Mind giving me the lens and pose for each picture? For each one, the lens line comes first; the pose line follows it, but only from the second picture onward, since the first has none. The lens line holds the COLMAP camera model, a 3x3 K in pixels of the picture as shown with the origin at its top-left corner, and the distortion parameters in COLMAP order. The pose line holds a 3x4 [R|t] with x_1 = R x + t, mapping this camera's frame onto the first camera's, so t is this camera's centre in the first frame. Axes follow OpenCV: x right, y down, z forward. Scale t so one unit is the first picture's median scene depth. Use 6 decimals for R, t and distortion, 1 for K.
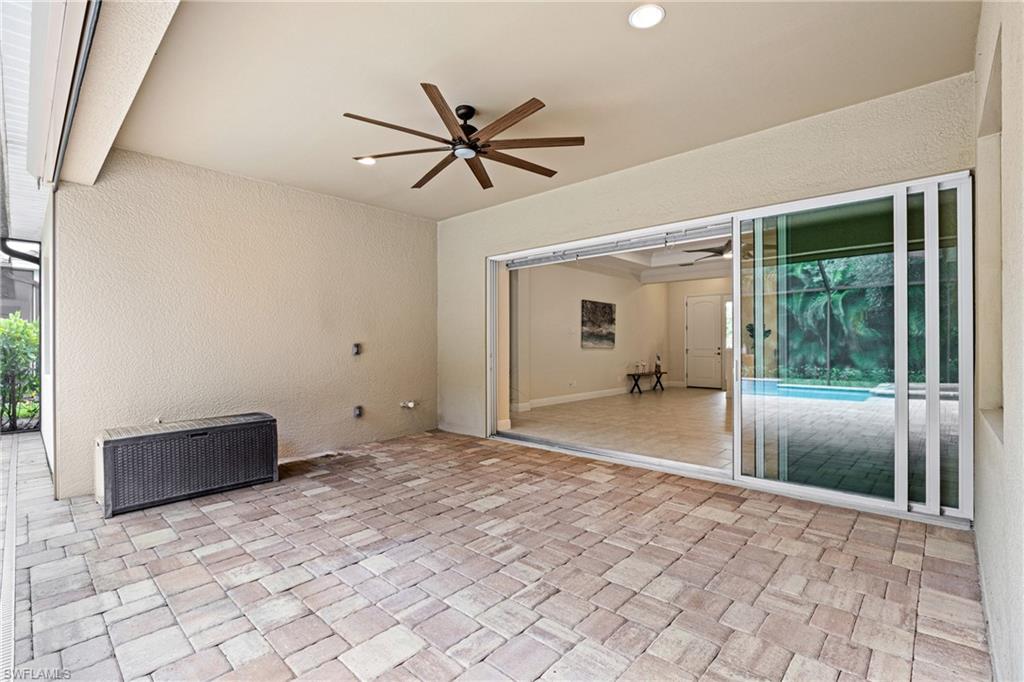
lens RADIAL K [[465.6, 0, 520.8], [0, 465.6, 341.7], [0, 0, 1]] dist [-0.015192, 0.000113]
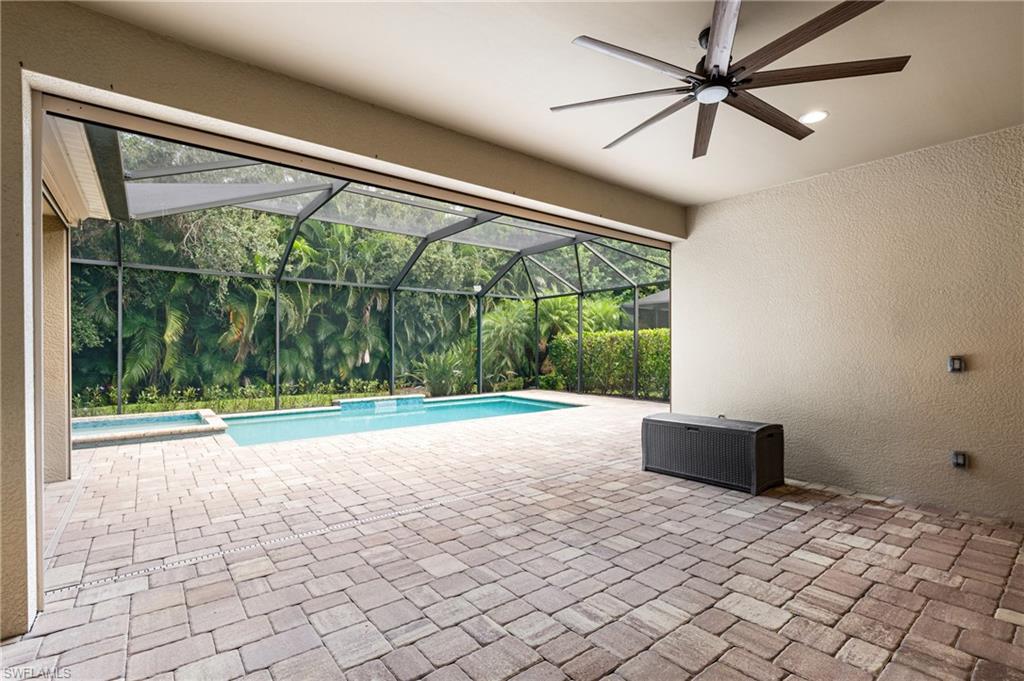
lens RADIAL K [[465.6, 0, 519.7], [0, 465.6, 346.5], [0, 0, 1]] dist [-0.015192, 0.000113]
pose [[-0.140995, 0.002563, -0.990007, 0.595633], [0.002153, 0.999995, 0.002282, -0.018611], [0.990008, -0.001810, -0.141000, 0.760243]]
